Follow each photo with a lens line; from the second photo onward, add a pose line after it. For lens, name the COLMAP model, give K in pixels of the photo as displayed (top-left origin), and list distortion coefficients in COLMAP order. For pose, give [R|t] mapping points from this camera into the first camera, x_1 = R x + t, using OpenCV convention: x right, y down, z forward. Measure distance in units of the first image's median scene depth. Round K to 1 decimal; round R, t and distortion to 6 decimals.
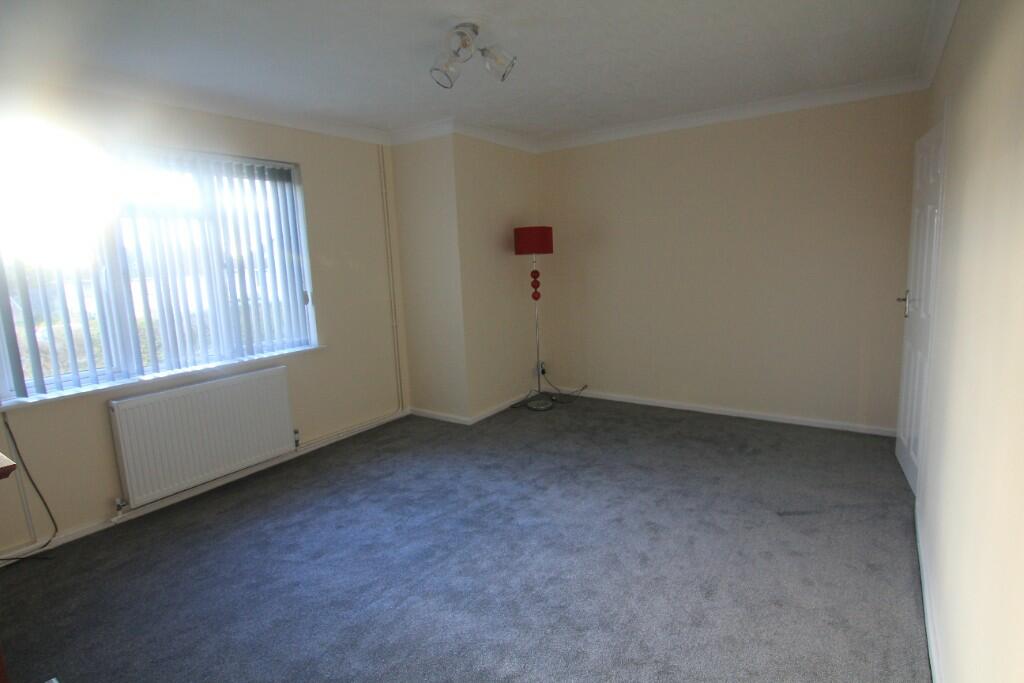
lens RADIAL K [[519.6, 0, 516.4], [0, 519.6, 337.9], [0, 0, 1]] dist [-0.001116, -0.001609]
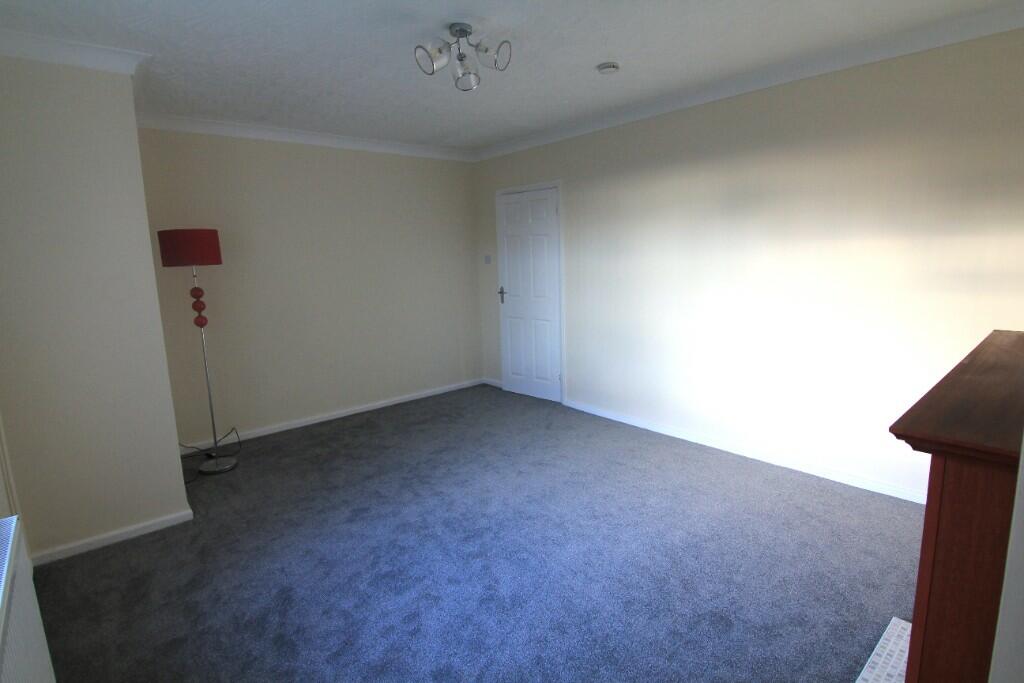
lens RADIAL K [[520.9, 0, 515.6], [0, 520.9, 343.3], [0, 0, 1]] dist [-0.006602, -0.008642]
pose [[0.249942, -0.133783, 0.958974, -0.748037], [0.176737, 0.980074, 0.090663, -0.050338], [-0.951994, 0.146825, 0.268606, 0.496025]]
